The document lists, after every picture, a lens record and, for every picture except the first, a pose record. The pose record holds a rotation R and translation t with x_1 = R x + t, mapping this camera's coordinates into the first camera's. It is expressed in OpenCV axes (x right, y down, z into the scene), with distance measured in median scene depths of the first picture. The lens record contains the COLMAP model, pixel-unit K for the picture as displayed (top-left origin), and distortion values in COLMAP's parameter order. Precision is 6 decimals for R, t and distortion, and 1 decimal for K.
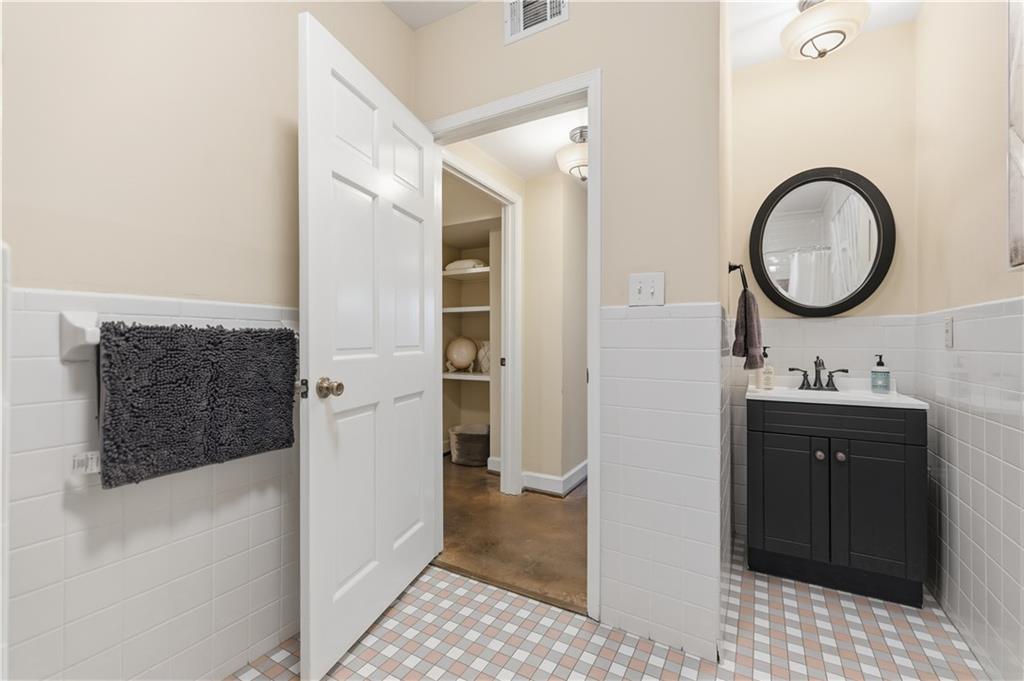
lens RADIAL K [[441.2, 0, 510.8], [0, 441.2, 342.5], [0, 0, 1]] dist [-0.000491, -0.000020]
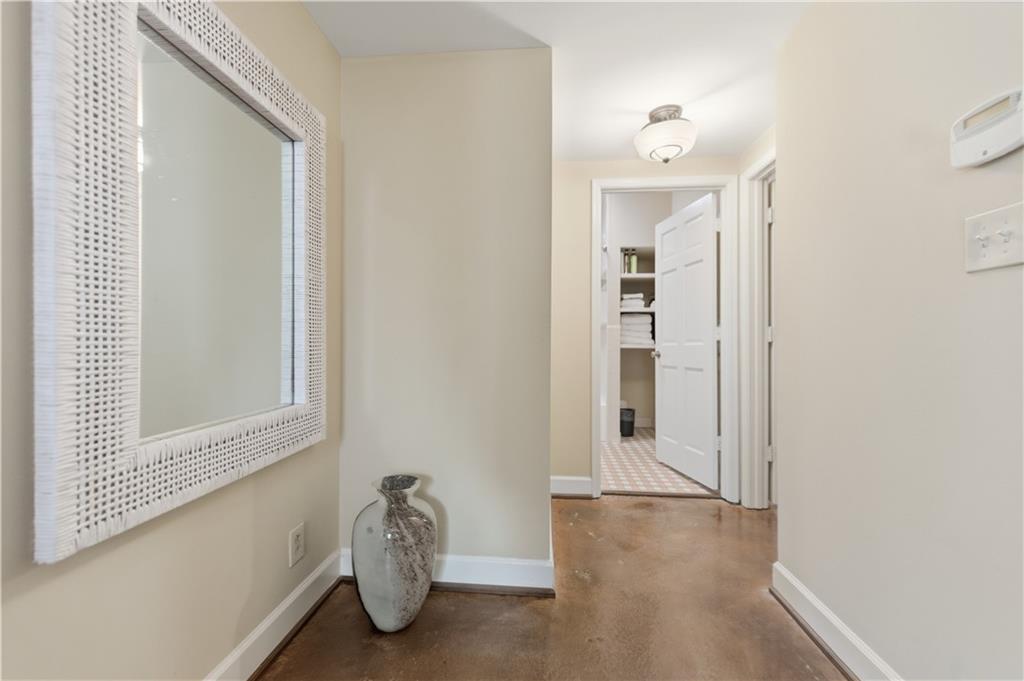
lens RADIAL K [[441.2, 0, 511.2], [0, 441.2, 339.8], [0, 0, 1]] dist [-0.000491, -0.000020]
pose [[-0.911538, -0.000036, -0.411215, 1.121630], [-0.000074, 1.000000, 0.000076, 0.007039], [0.411215, 0.000100, -0.911538, 2.273753]]
